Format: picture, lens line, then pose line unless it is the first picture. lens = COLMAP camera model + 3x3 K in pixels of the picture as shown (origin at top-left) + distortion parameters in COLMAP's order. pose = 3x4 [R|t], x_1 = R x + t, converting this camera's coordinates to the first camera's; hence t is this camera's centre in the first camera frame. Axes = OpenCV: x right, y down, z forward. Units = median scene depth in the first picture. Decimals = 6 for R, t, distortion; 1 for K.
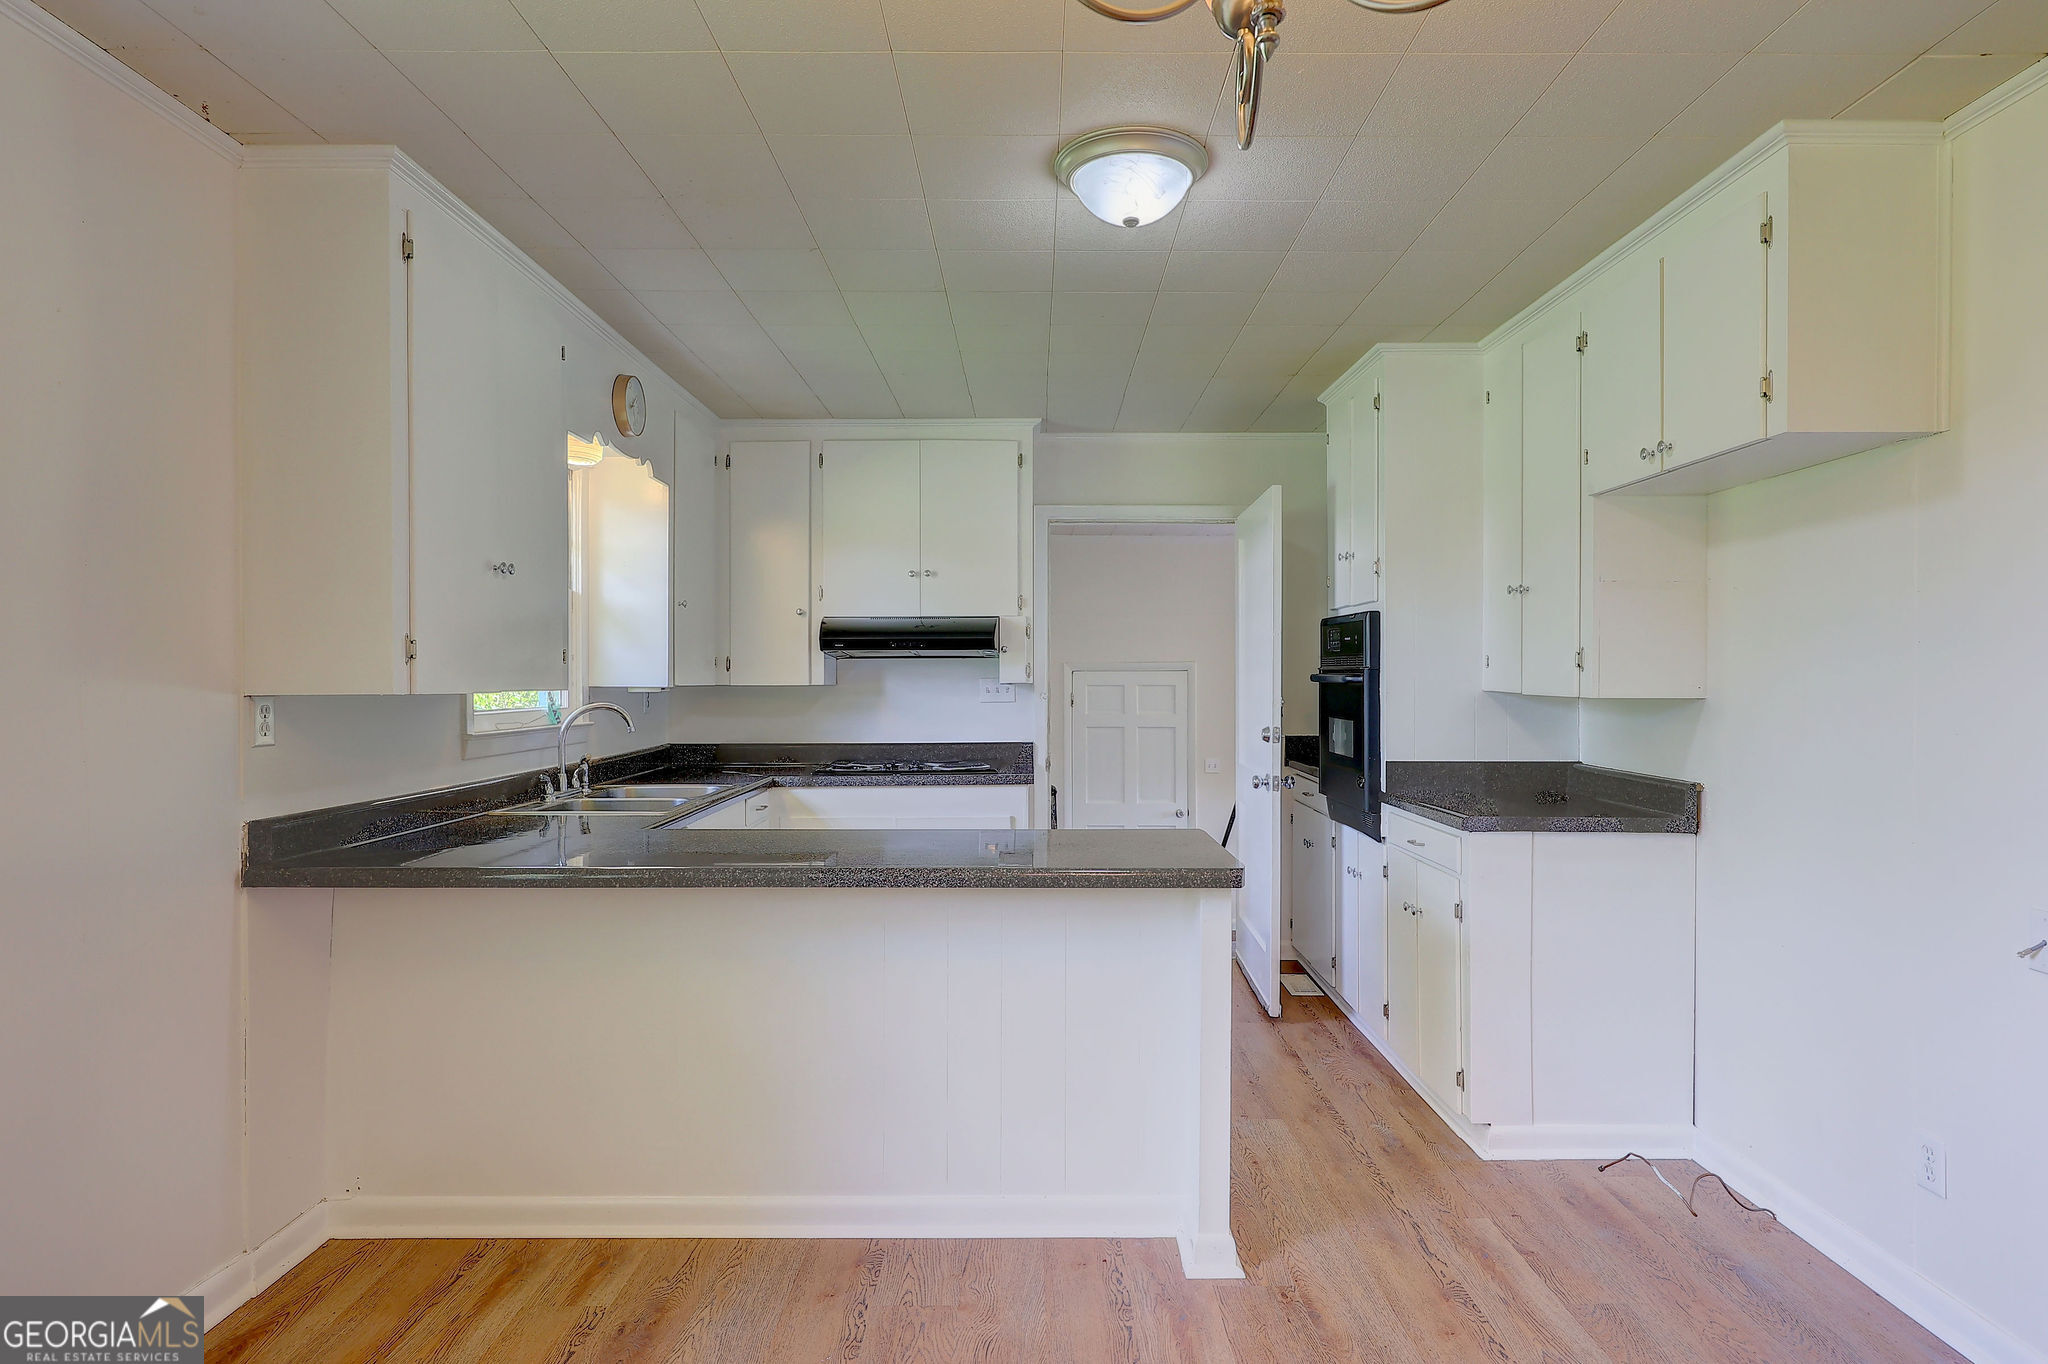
lens RADIAL K [[1108.9, 0, 1026.9], [0, 1108.9, 683.5], [0, 0, 1]] dist [0.007957, -0.000975]
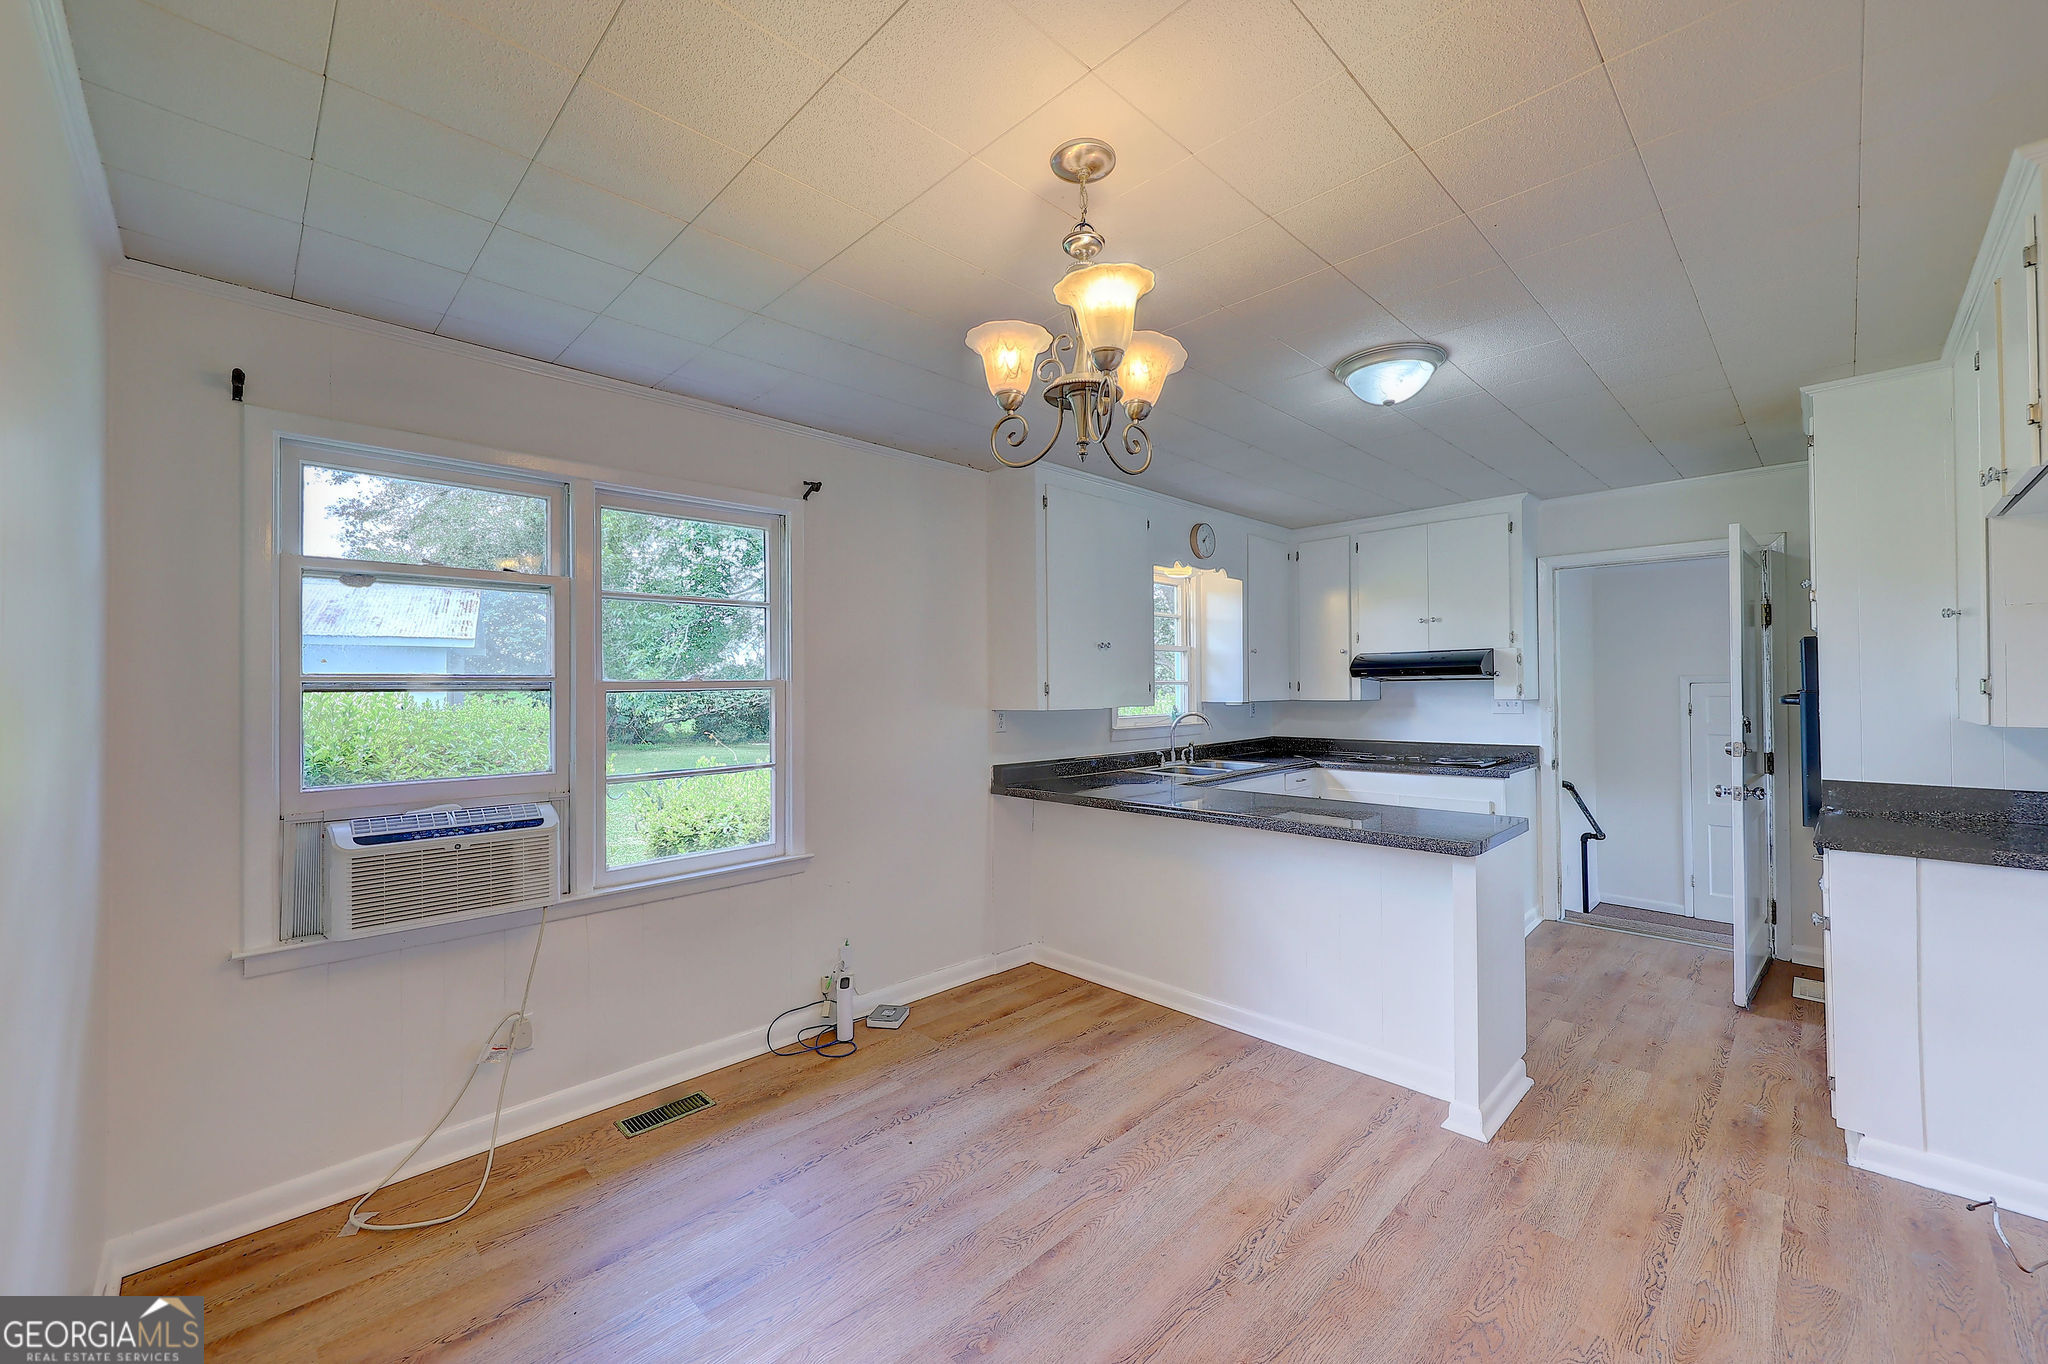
lens RADIAL K [[810.2, 0, 1038.5], [0, 810.2, 682.0], [0, 0, 1]] dist [-0.000599, -0.000062]
pose [[0.704967, -0.009876, -0.709172, 0.386086], [0.005833, 0.999950, -0.008127, -0.023306], [0.709216, 0.001593, 0.704989, -0.075687]]
